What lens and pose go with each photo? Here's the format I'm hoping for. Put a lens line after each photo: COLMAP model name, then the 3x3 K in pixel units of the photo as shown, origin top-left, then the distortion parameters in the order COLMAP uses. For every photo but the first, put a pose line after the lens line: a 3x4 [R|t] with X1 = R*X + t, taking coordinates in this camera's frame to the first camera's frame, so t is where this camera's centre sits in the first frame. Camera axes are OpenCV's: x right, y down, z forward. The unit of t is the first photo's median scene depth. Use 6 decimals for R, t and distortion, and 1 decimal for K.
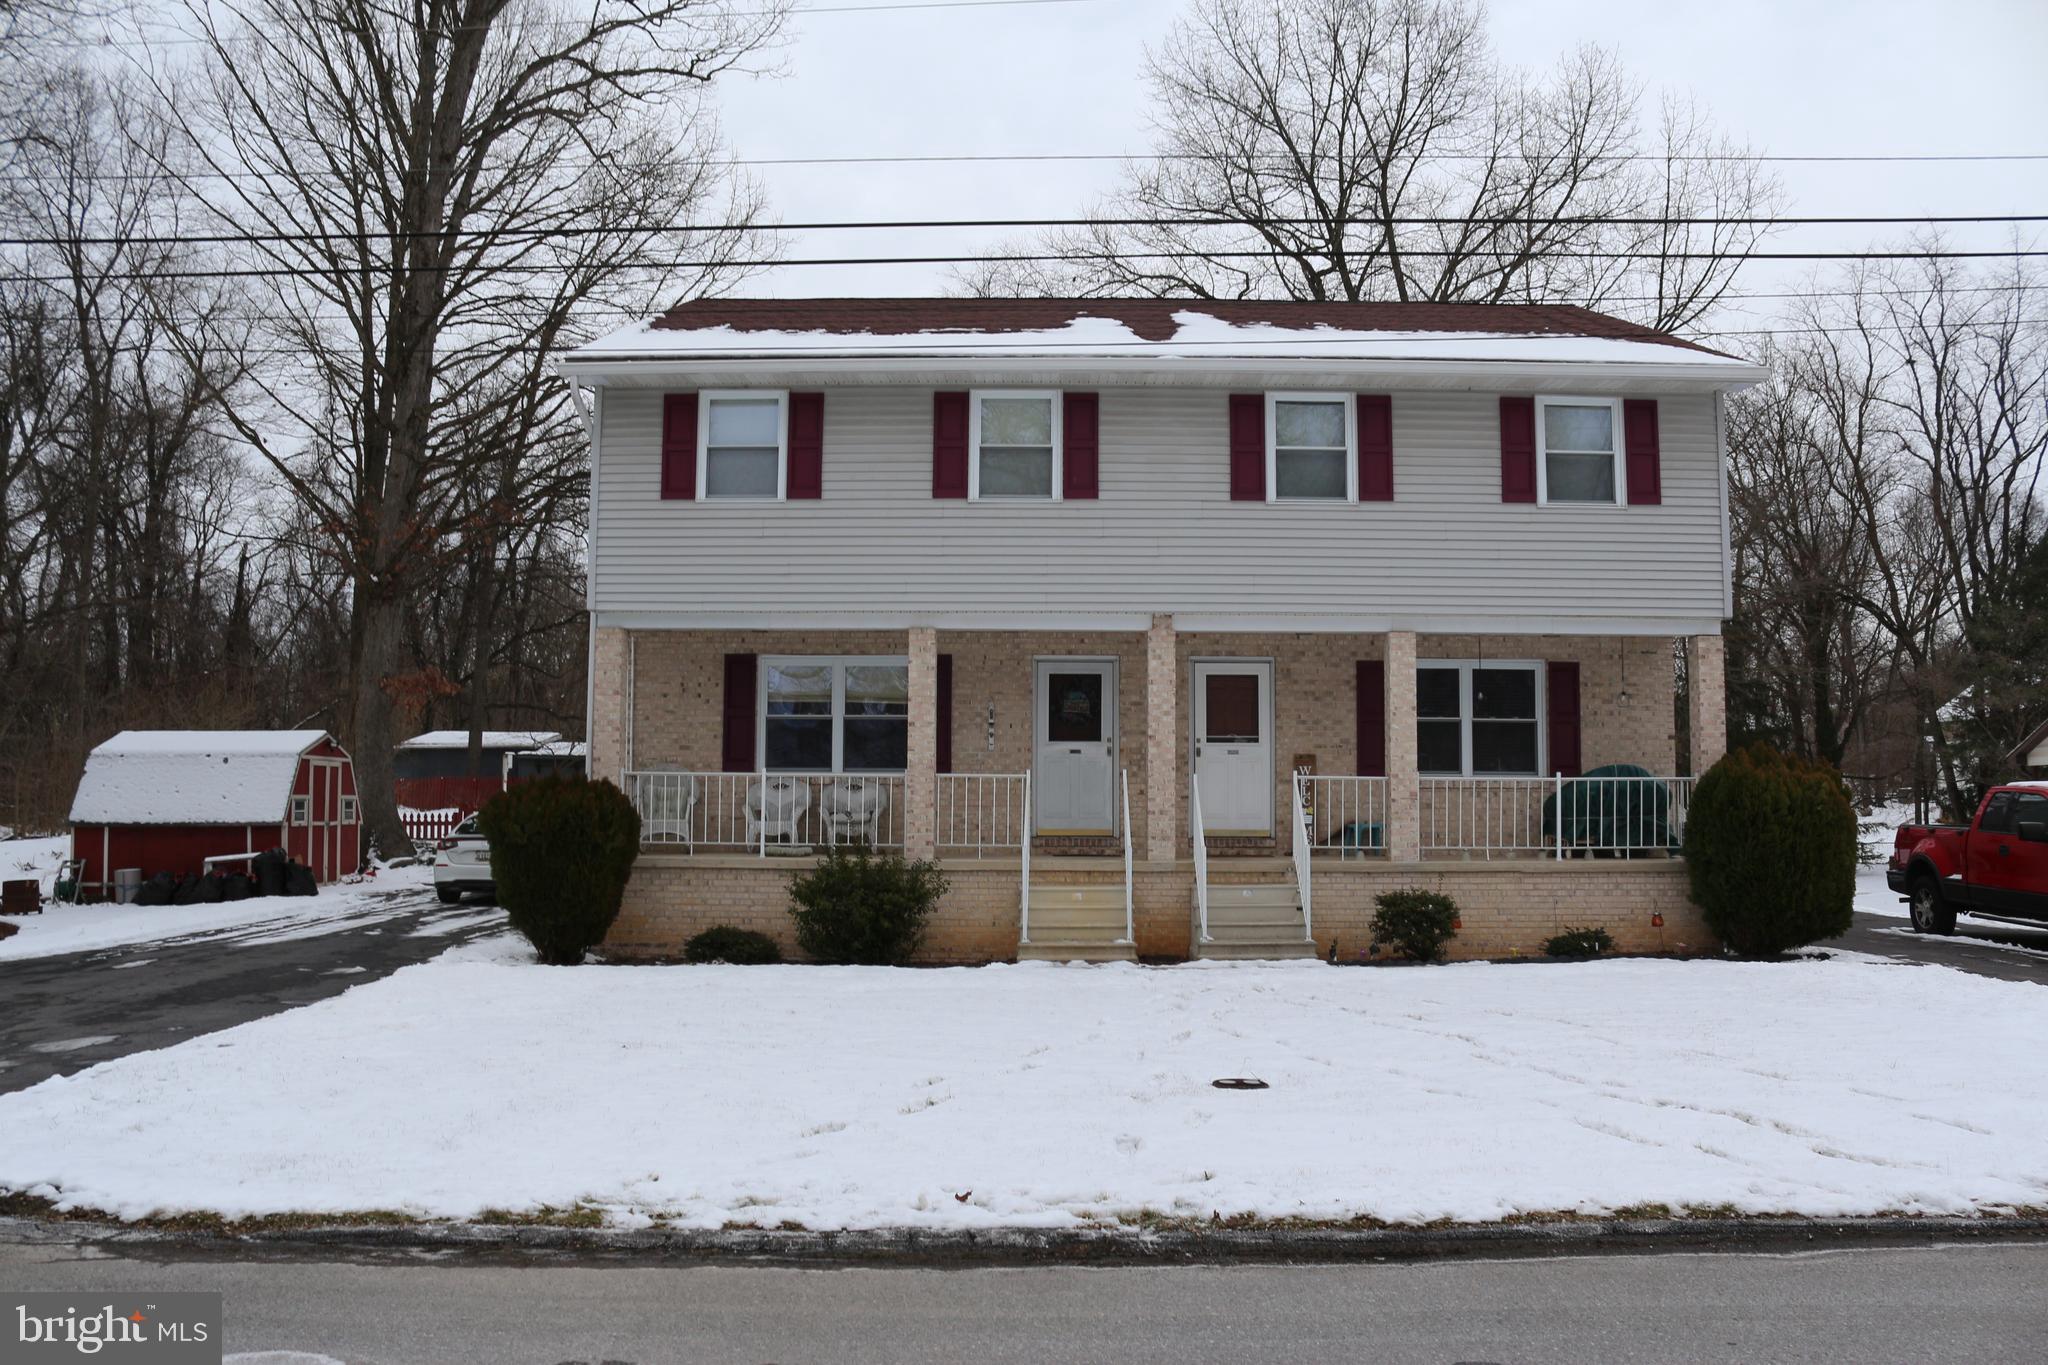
lens RADIAL K [[1671.0, 0, 1032.6], [0, 1671.0, 690.4], [0, 0, 1]] dist [-0.134620, 0.052938]
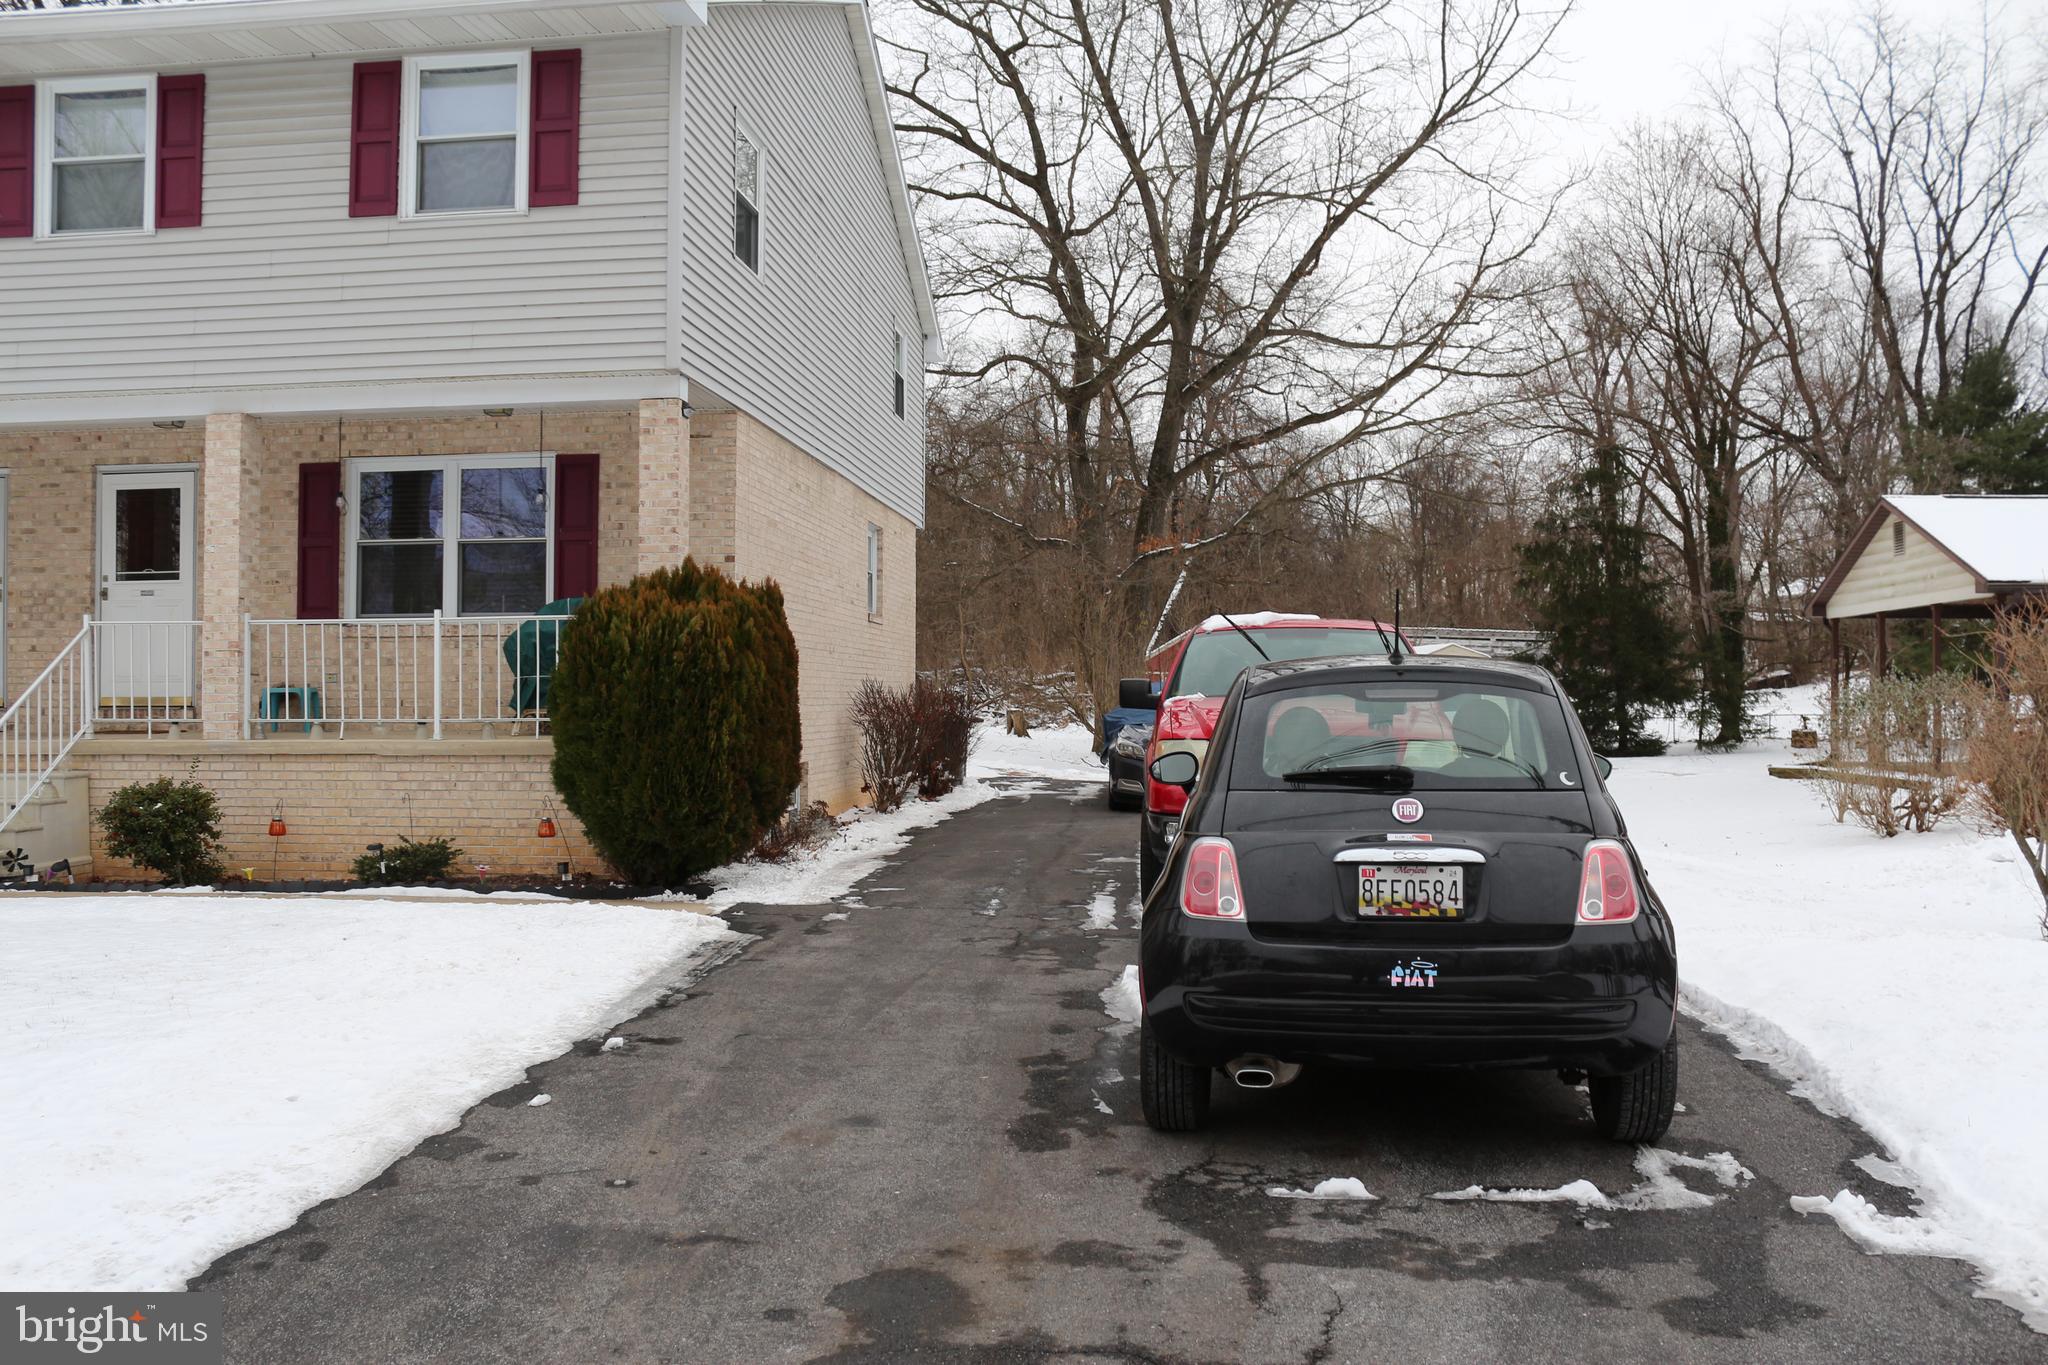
lens RADIAL K [[1671.0, 0, 1019.9], [0, 1671.0, 687.5], [0, 0, 1]] dist [-0.134620, 0.052938]
pose [[0.995669, -0.010373, -0.092384, 0.394286], [0.016875, 0.997413, 0.069879, 0.024312], [0.091420, -0.071136, 0.993268, 0.218540]]
